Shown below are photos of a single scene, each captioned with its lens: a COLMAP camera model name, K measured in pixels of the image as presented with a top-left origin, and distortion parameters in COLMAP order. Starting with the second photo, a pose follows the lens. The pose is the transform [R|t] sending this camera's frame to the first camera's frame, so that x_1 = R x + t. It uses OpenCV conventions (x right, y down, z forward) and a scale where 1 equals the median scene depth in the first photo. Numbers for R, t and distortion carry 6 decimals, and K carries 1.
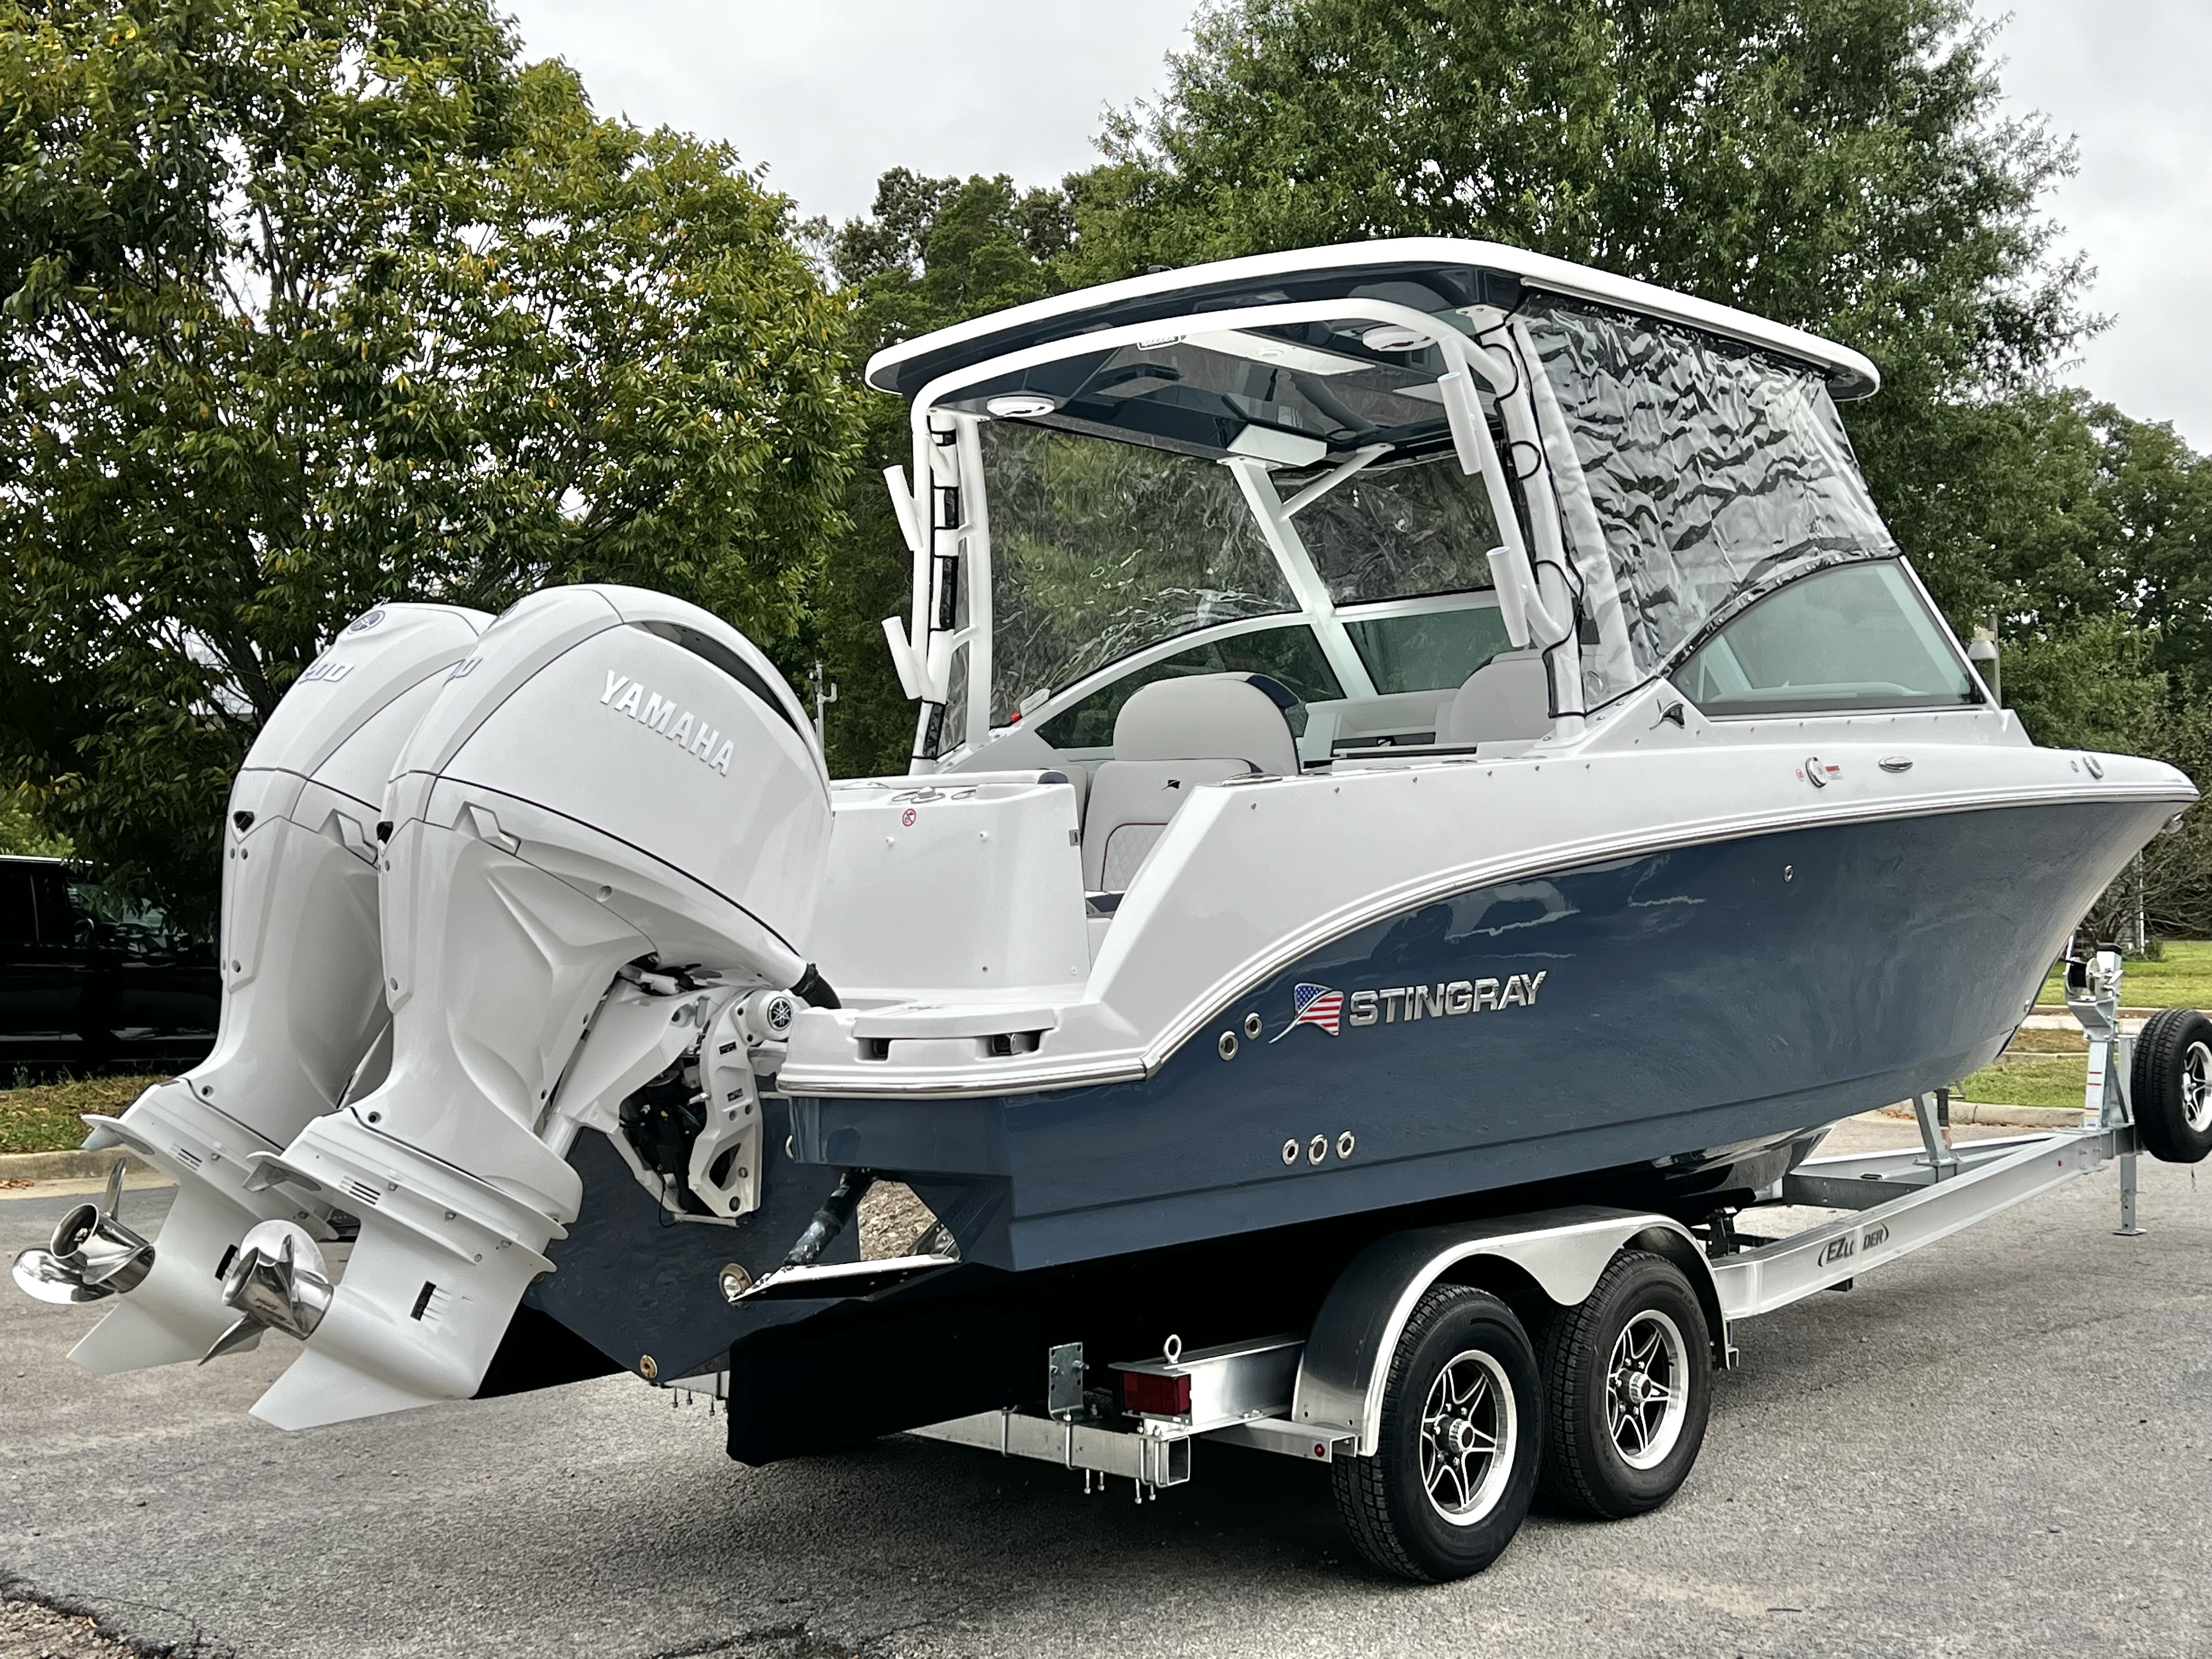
lens RADIAL K [[2686.1, 0, 1106.0], [0, 2686.1, 829.5], [0, 0, 1]] dist [0.211005, -0.746124]
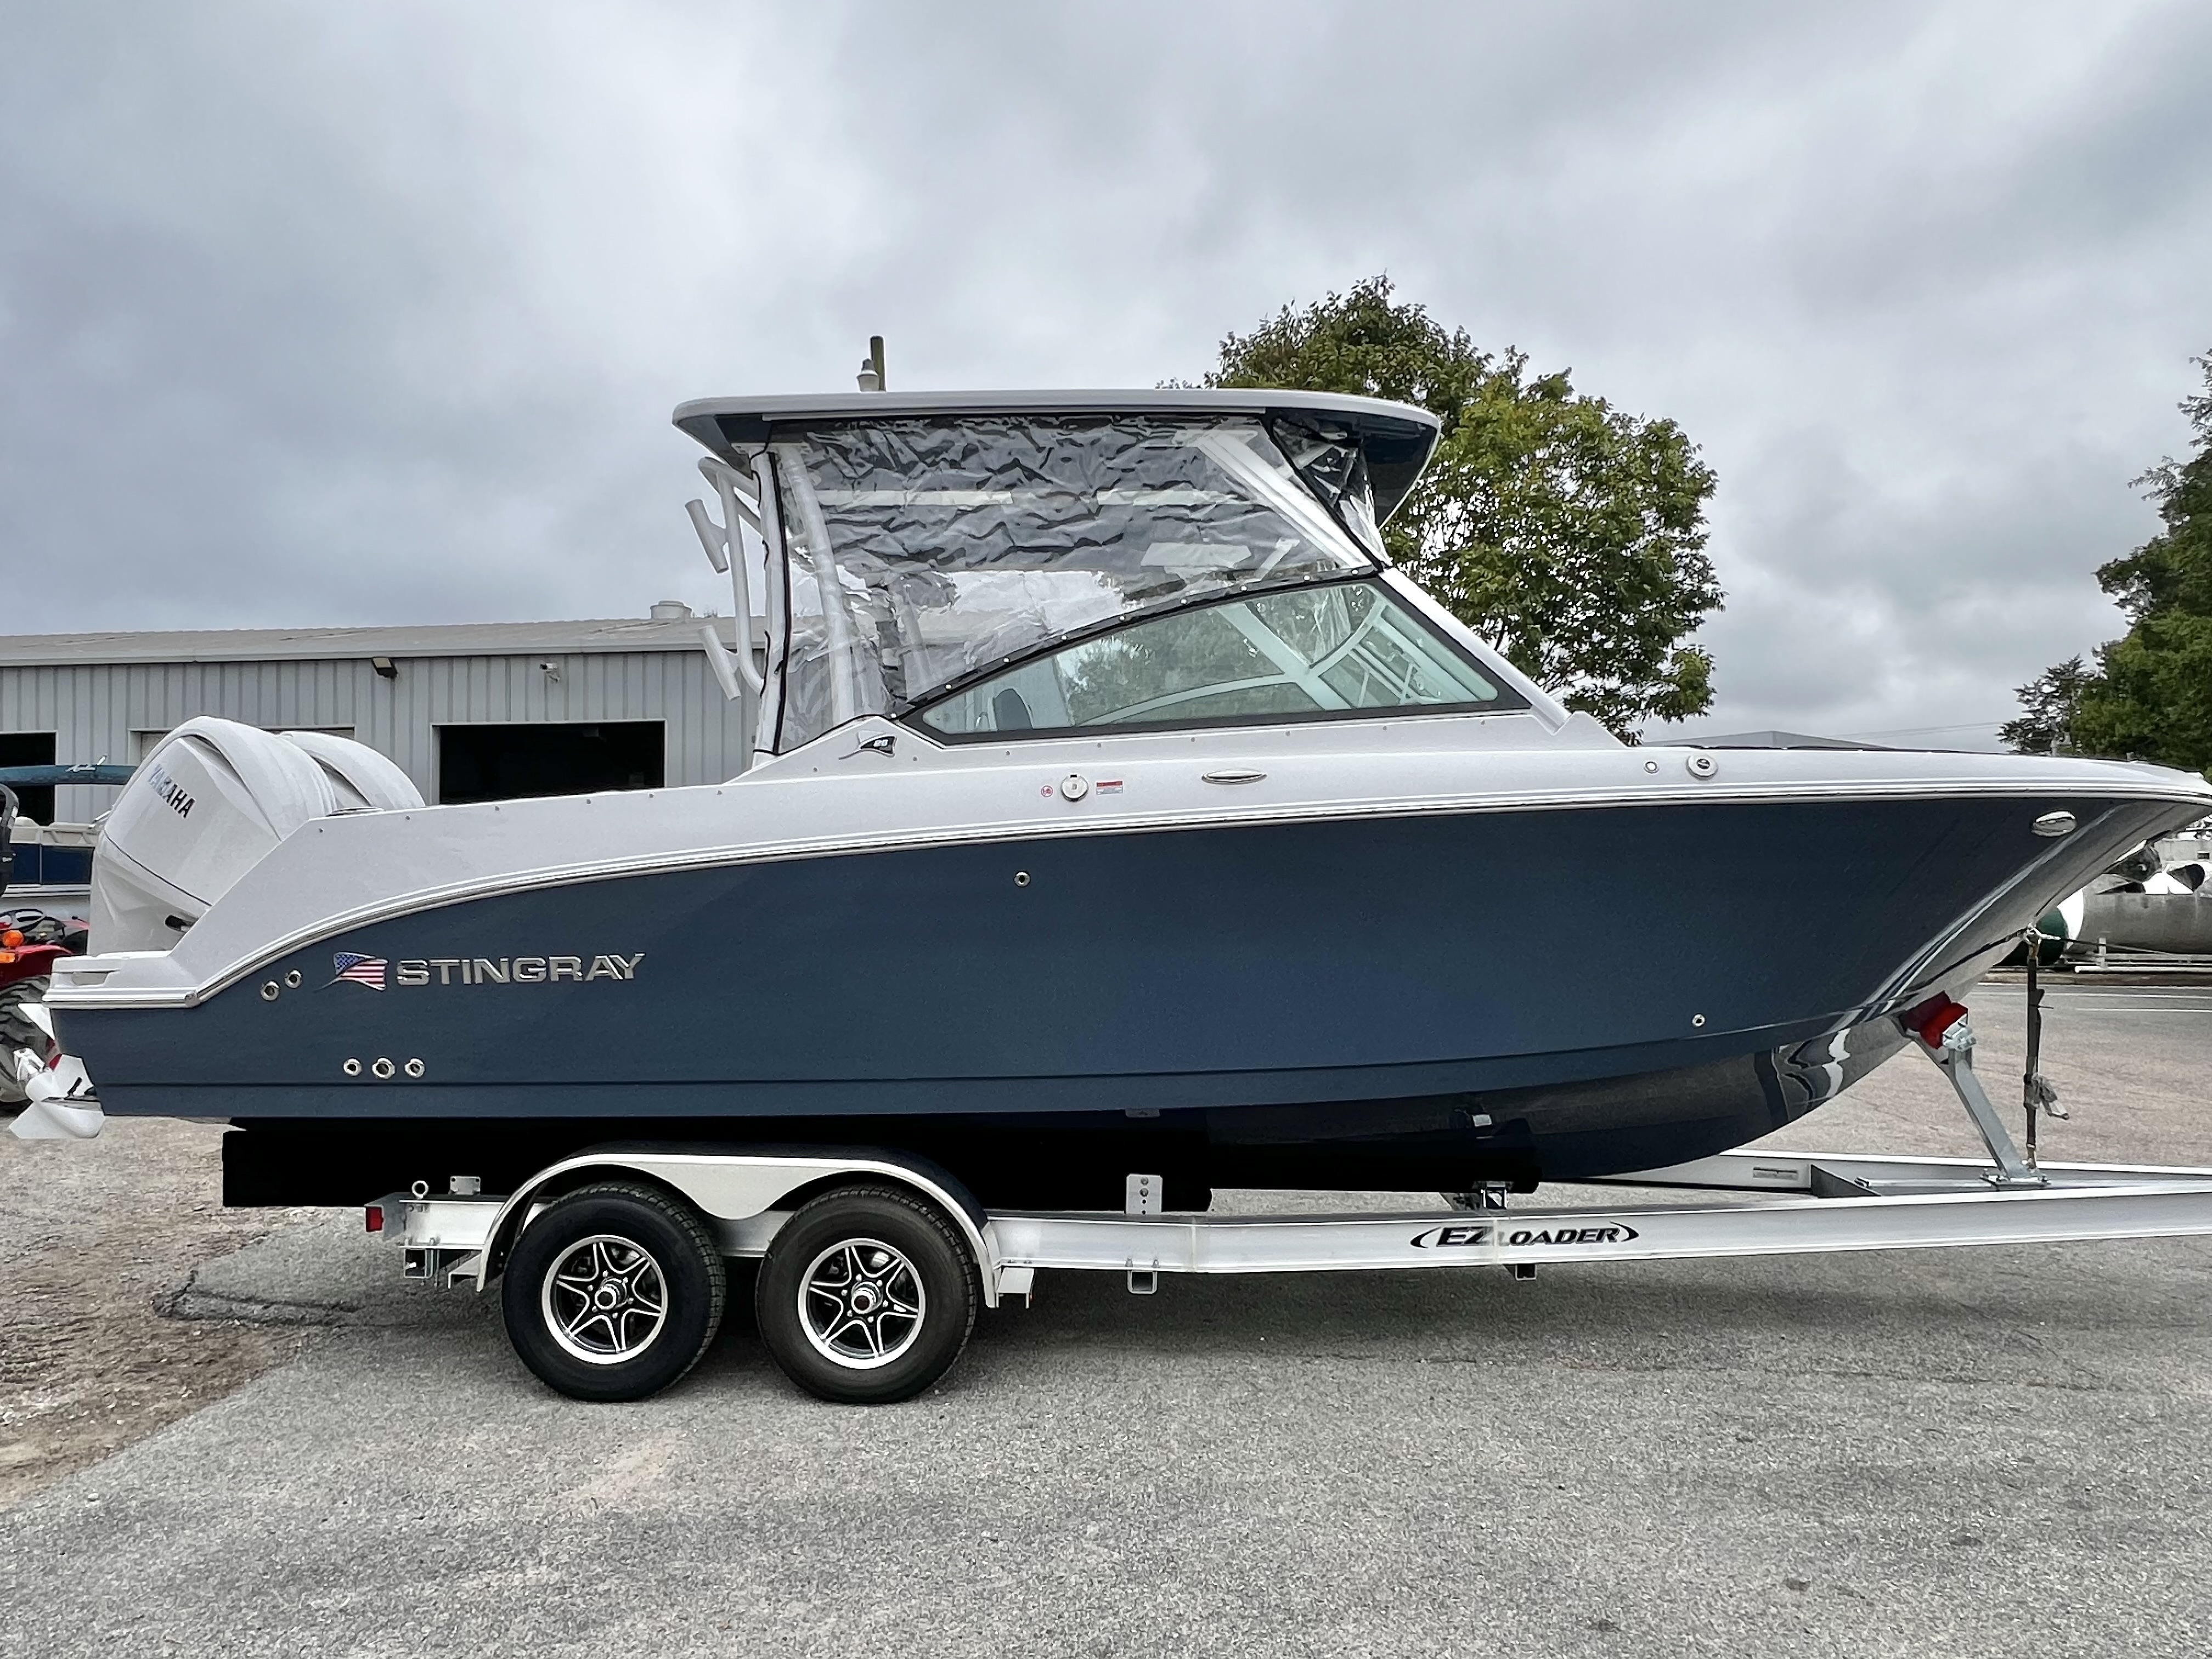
lens RADIAL K [[1431.2, 0, 1106.0], [0, 1431.2, 829.5], [0, 0, 1]] dist [0.004271, 0.001102]
pose [[0.637487, -0.010834, -0.770385, 0.750636], [0.009900, 0.999934, -0.005870, -0.000449], [0.770398, -0.003885, 0.637552, 0.664102]]
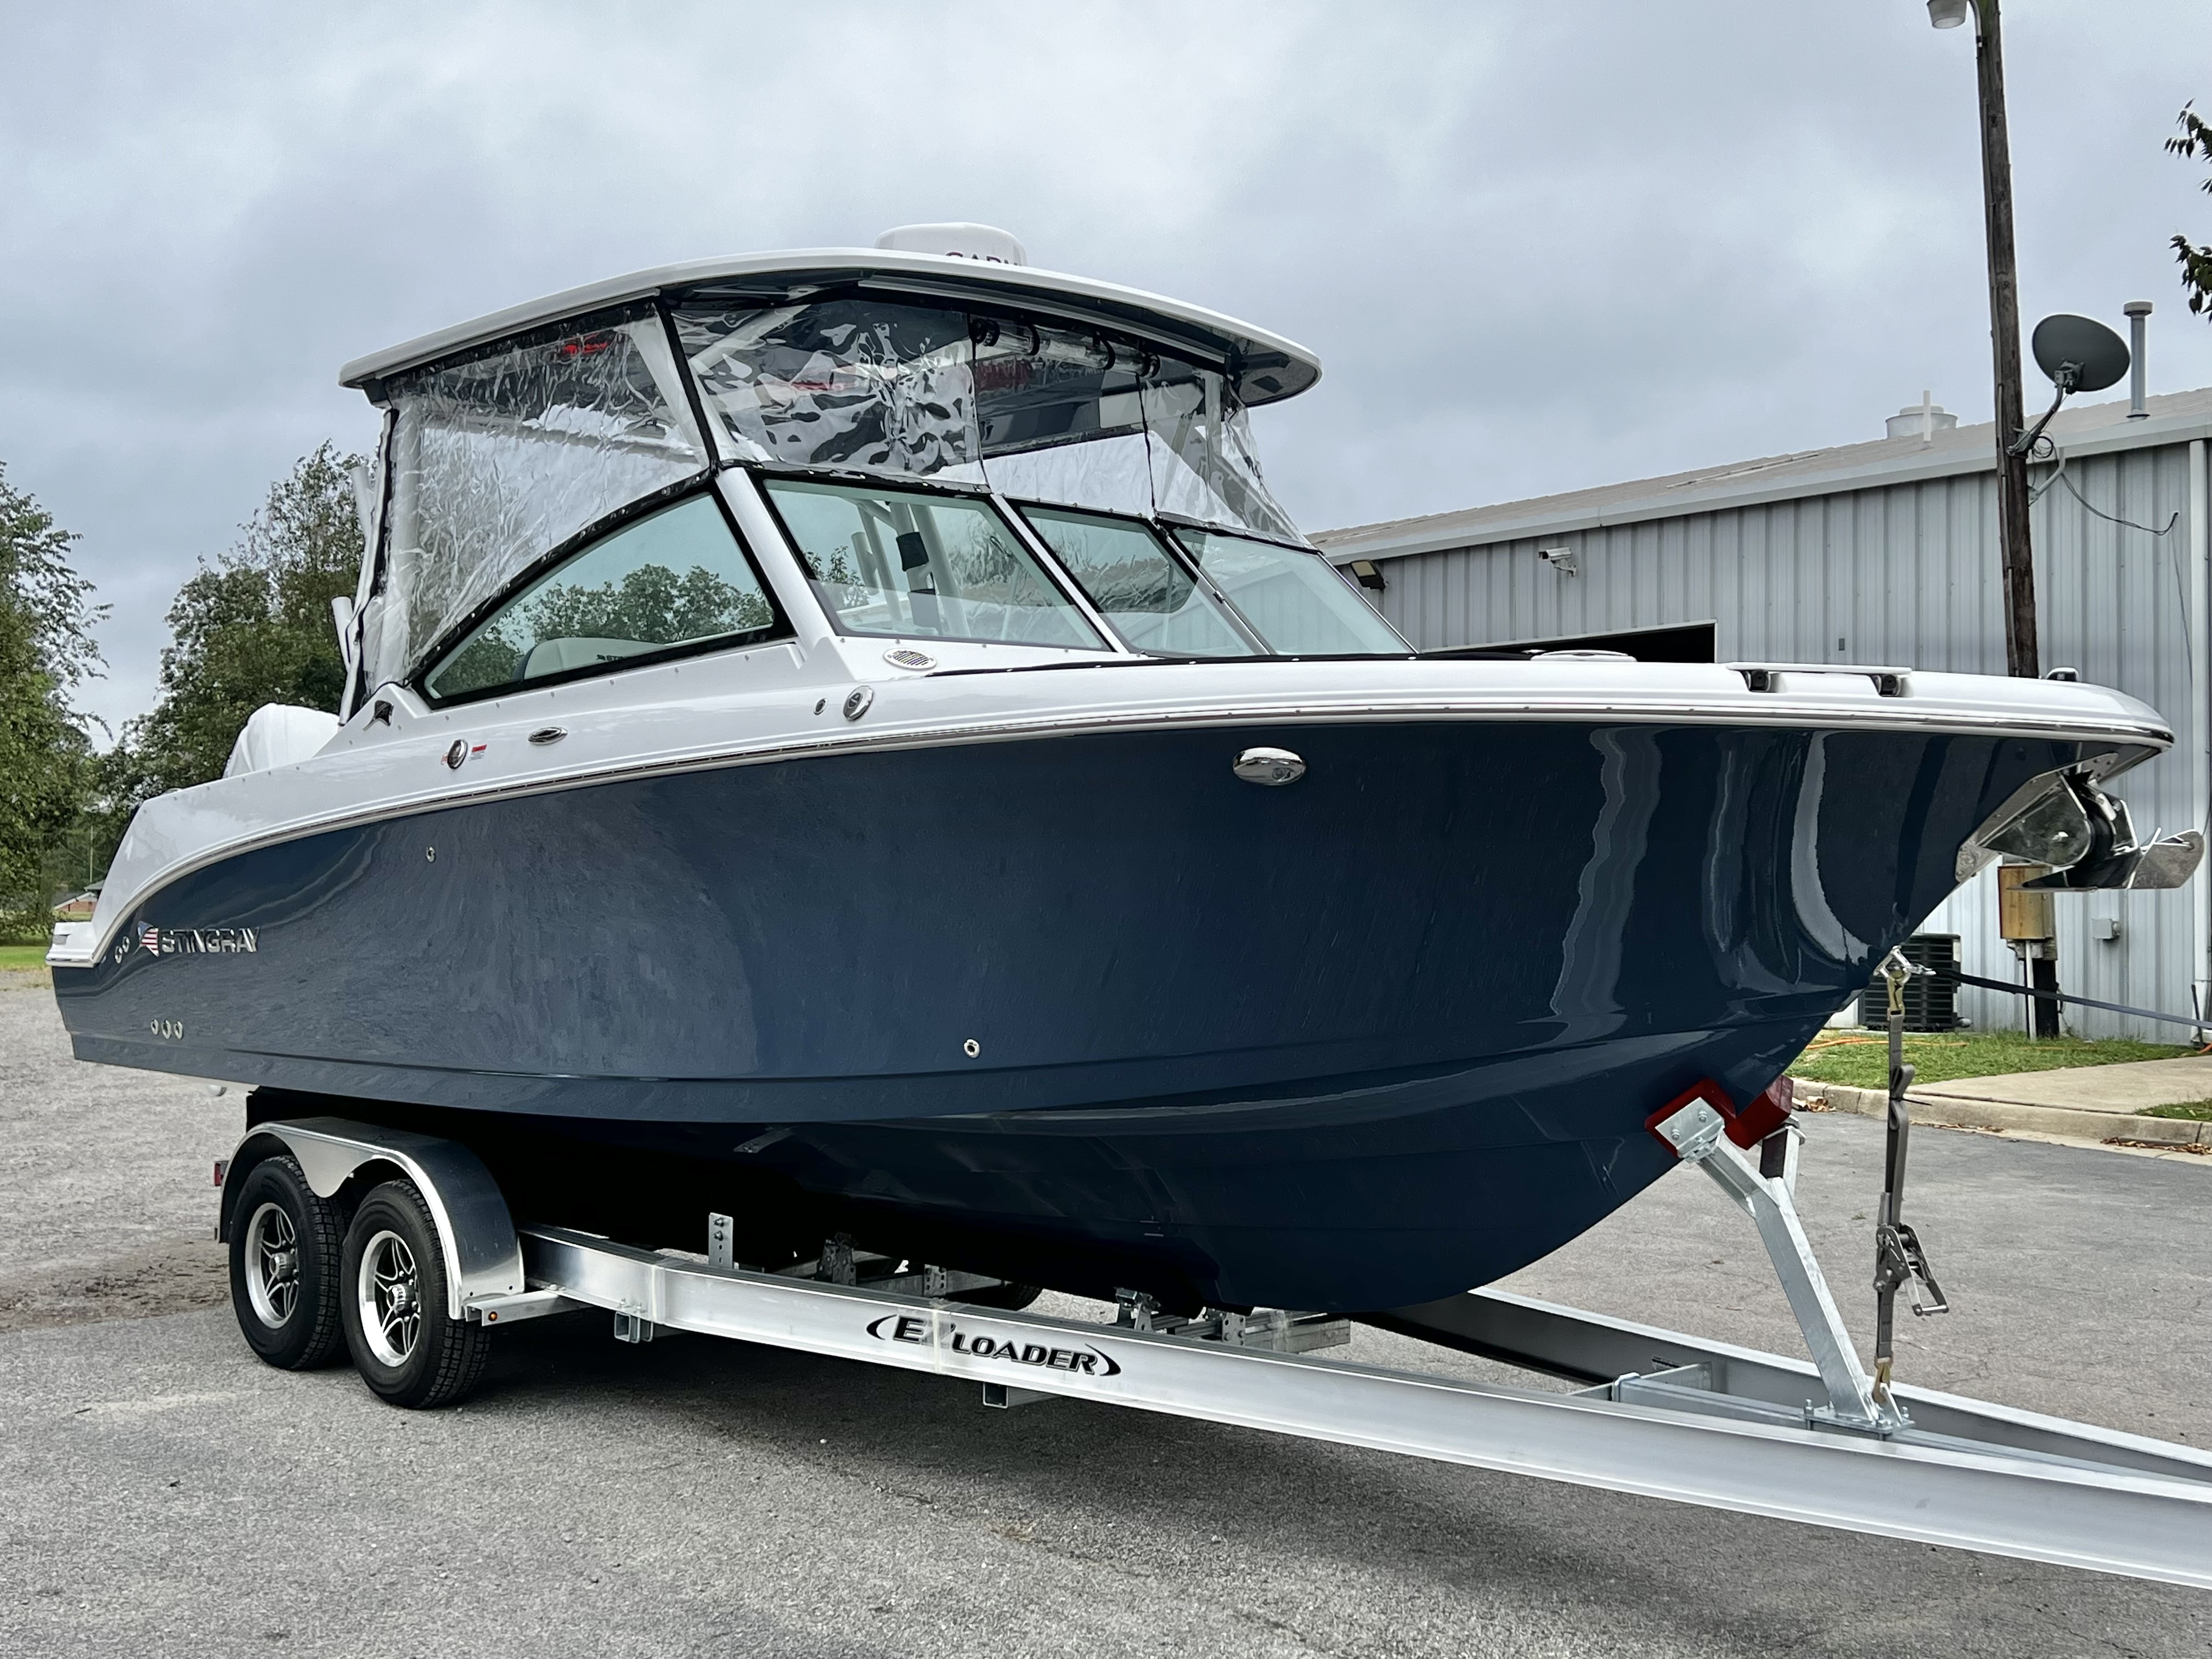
lens RADIAL K [[2513.4, 0, 1106.0], [0, 2513.4, 829.5], [0, 0, 1]] dist [0.109658, 0.002054]
pose [[-0.119018, -0.003511, -0.992886, 1.212358], [0.021906, 0.999741, -0.006162, 0.018919], [0.992650, -0.022483, -0.118911, 1.397201]]
